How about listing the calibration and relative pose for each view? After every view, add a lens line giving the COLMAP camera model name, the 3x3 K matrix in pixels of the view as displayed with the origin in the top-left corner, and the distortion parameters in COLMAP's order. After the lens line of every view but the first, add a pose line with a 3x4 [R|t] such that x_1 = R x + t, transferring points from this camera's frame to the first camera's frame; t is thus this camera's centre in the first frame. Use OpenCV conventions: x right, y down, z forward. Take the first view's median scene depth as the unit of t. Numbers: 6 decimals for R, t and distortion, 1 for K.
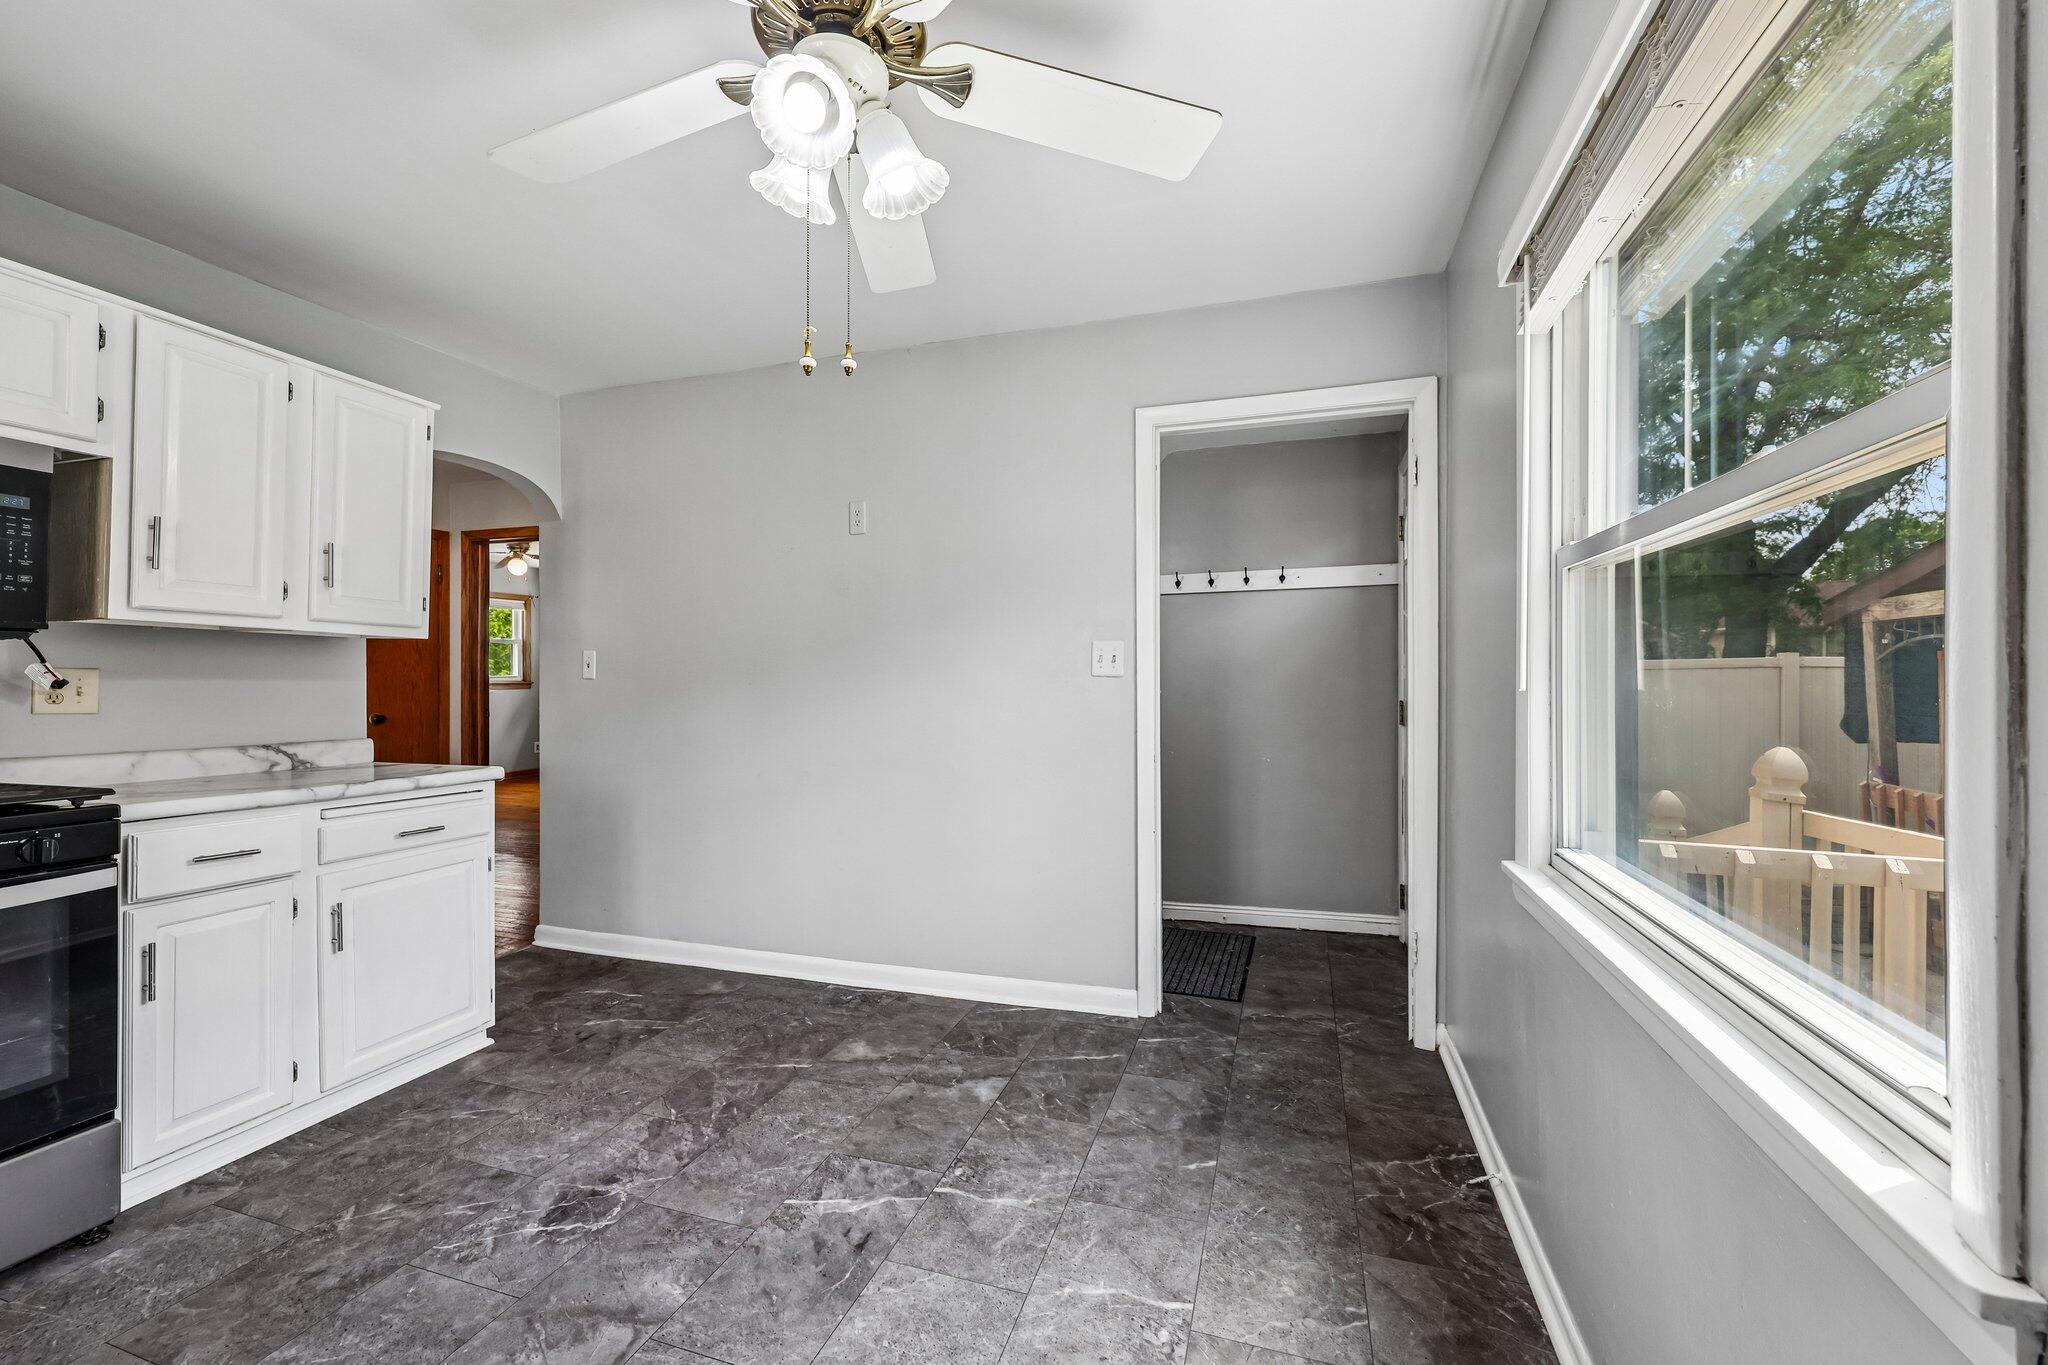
lens RADIAL K [[817.1, 0, 1035.0], [0, 817.1, 674.5], [0, 0, 1]] dist [-0.002383, 0.000915]
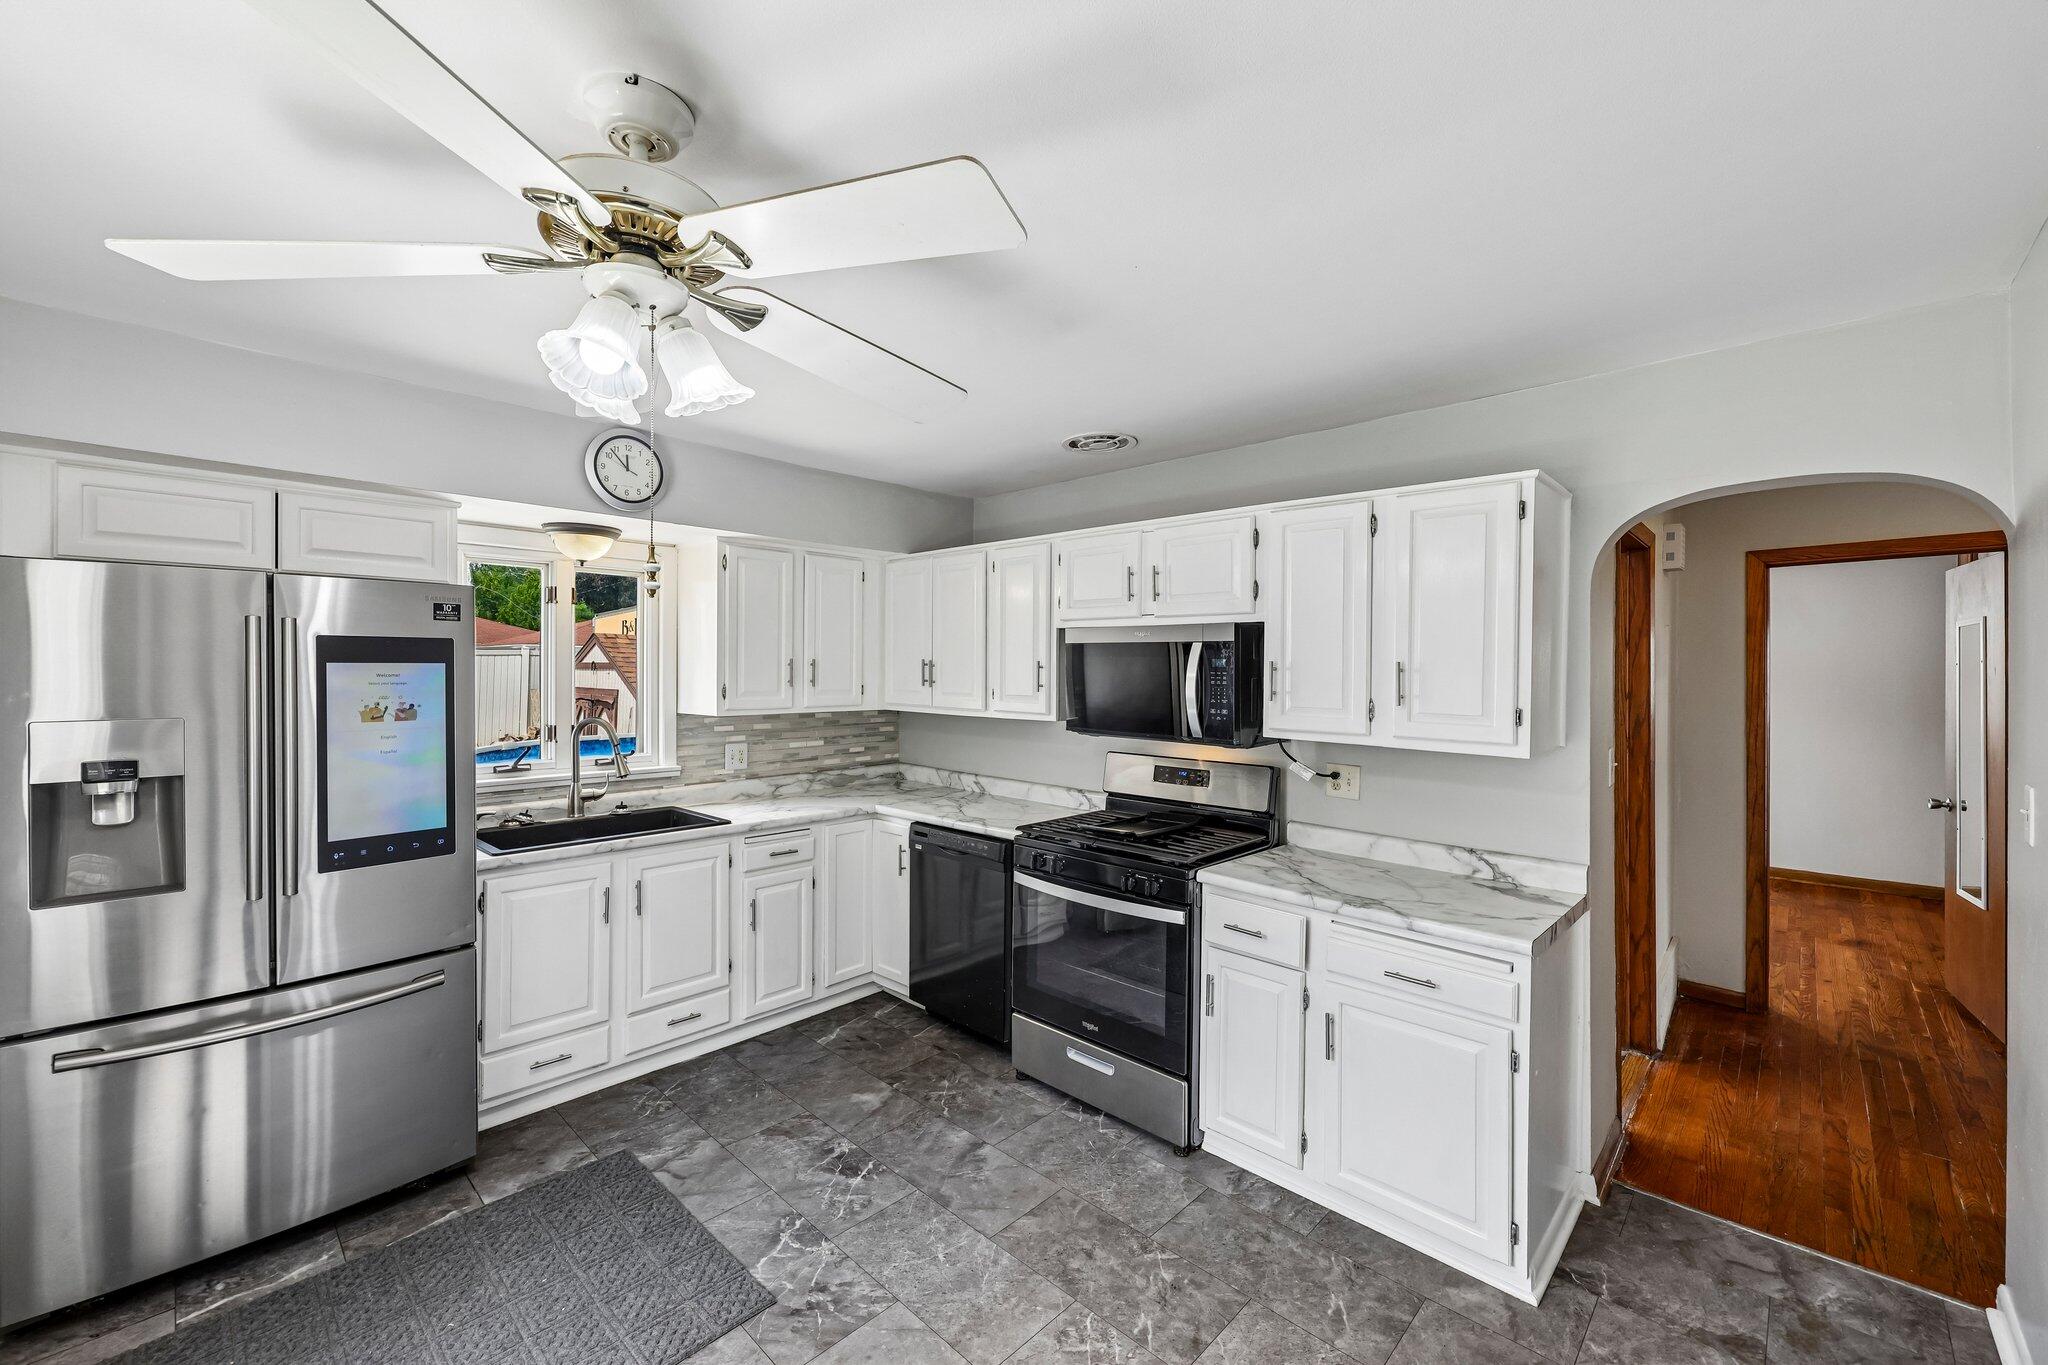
lens RADIAL K [[817.1, 0, 1021.6], [0, 817.1, 677.6], [0, 0, 1]] dist [-0.002383, 0.000915]
pose [[-0.446648, 0.003233, -0.894704, 0.243425], [-0.000281, 0.999993, 0.003754, -0.144378], [0.894710, 0.001928, -0.446644, 1.036316]]
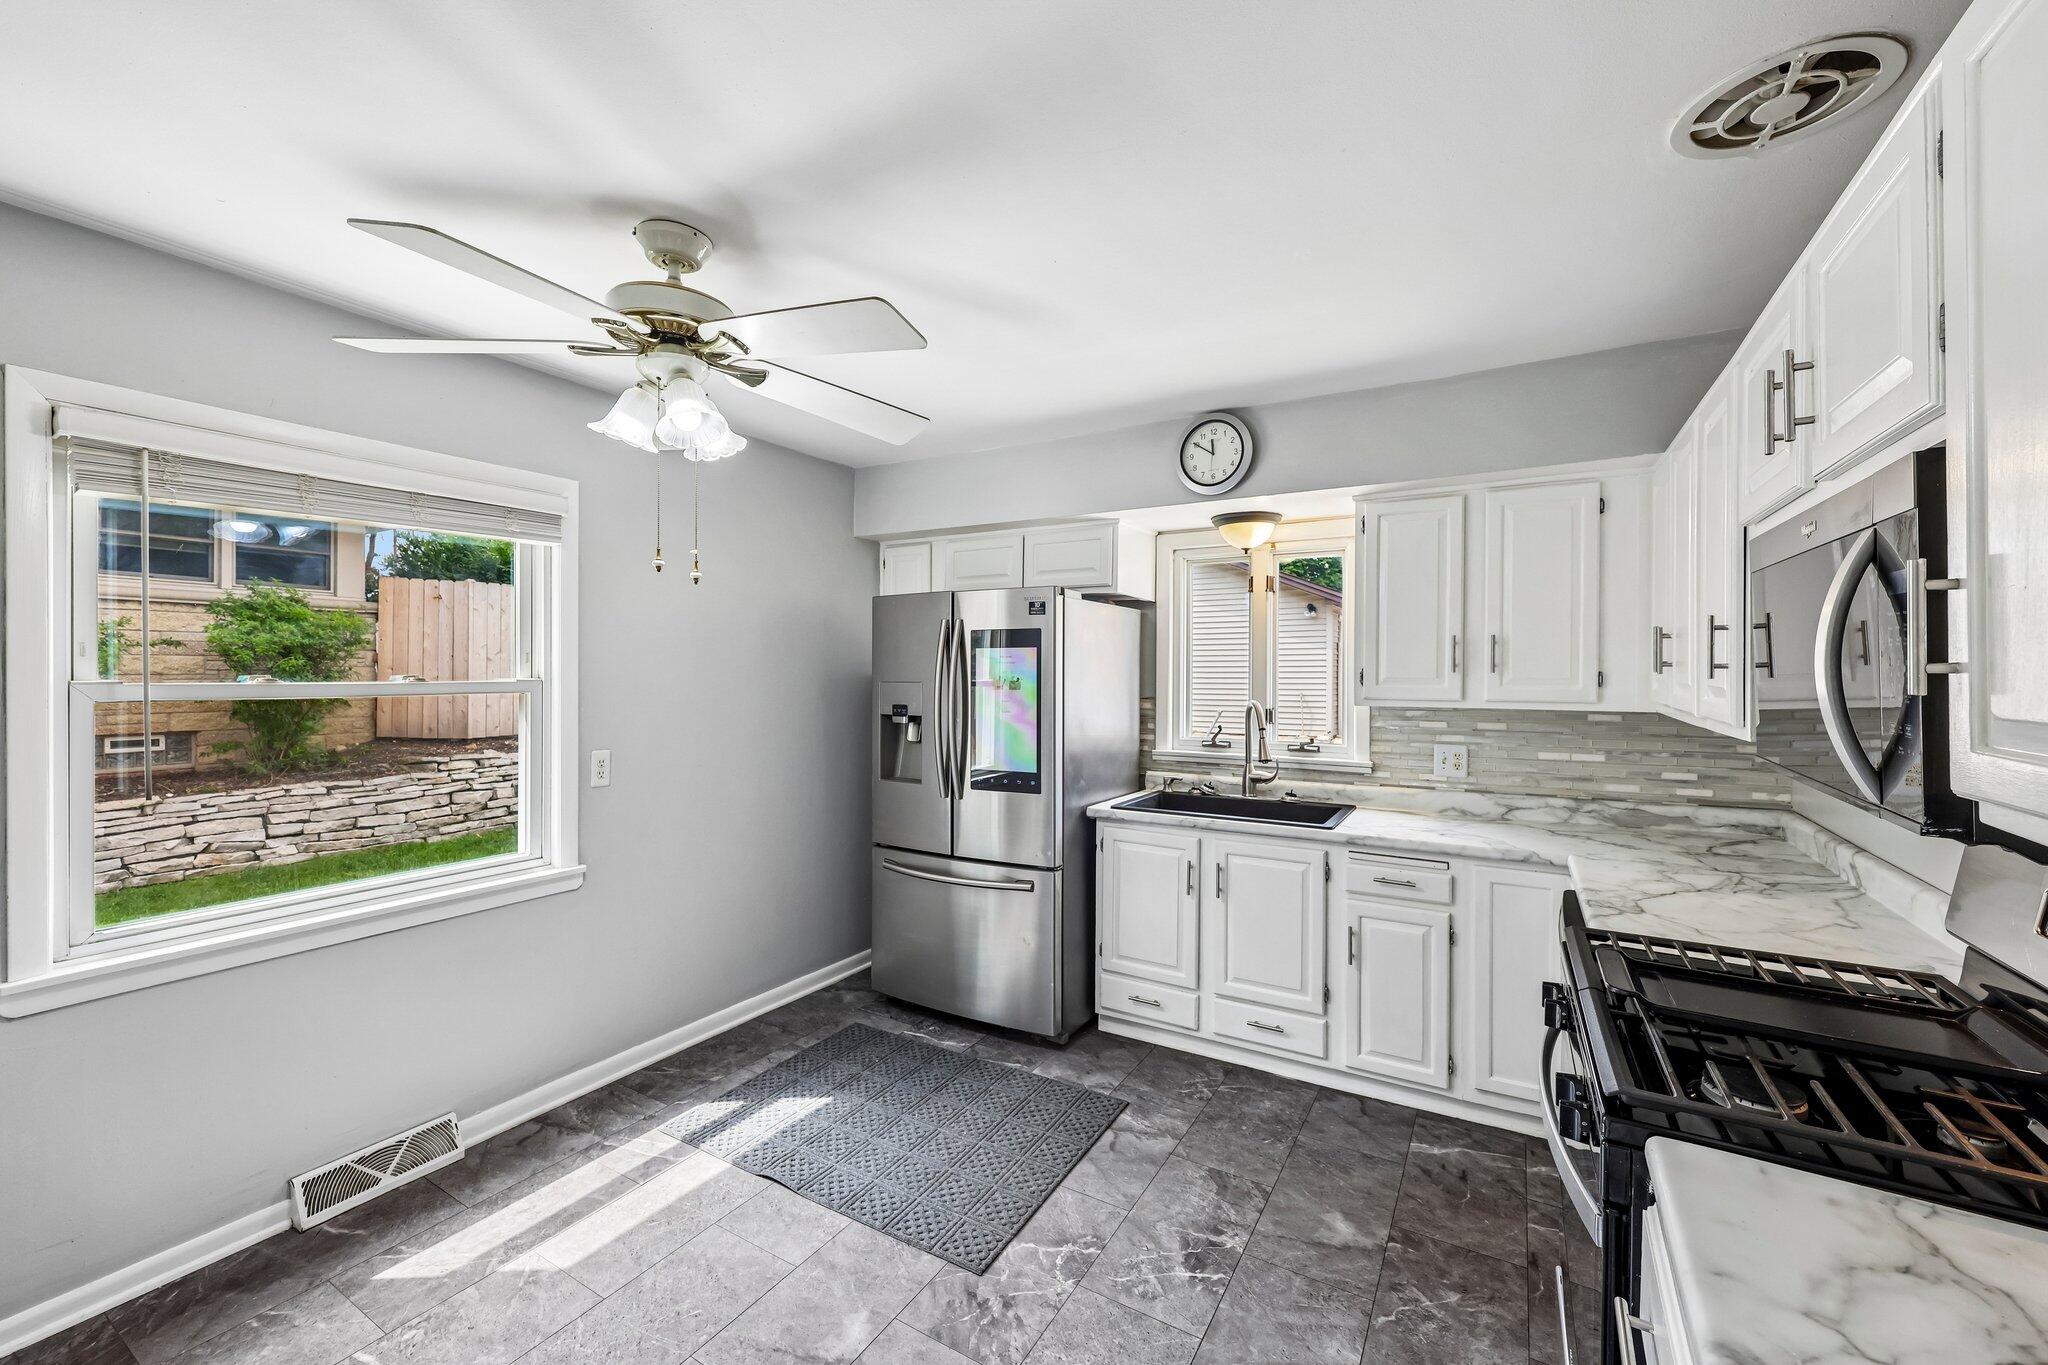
lens RADIAL K [[817.1, 0, 1025.1], [0, 817.1, 677.9], [0, 0, 1]] dist [-0.002383, 0.000915]
pose [[-0.972883, -0.006402, 0.231211, -0.636793], [-0.005512, 0.999975, 0.004497, -0.114365], [-0.231234, 0.003100, -0.972893, 1.239827]]
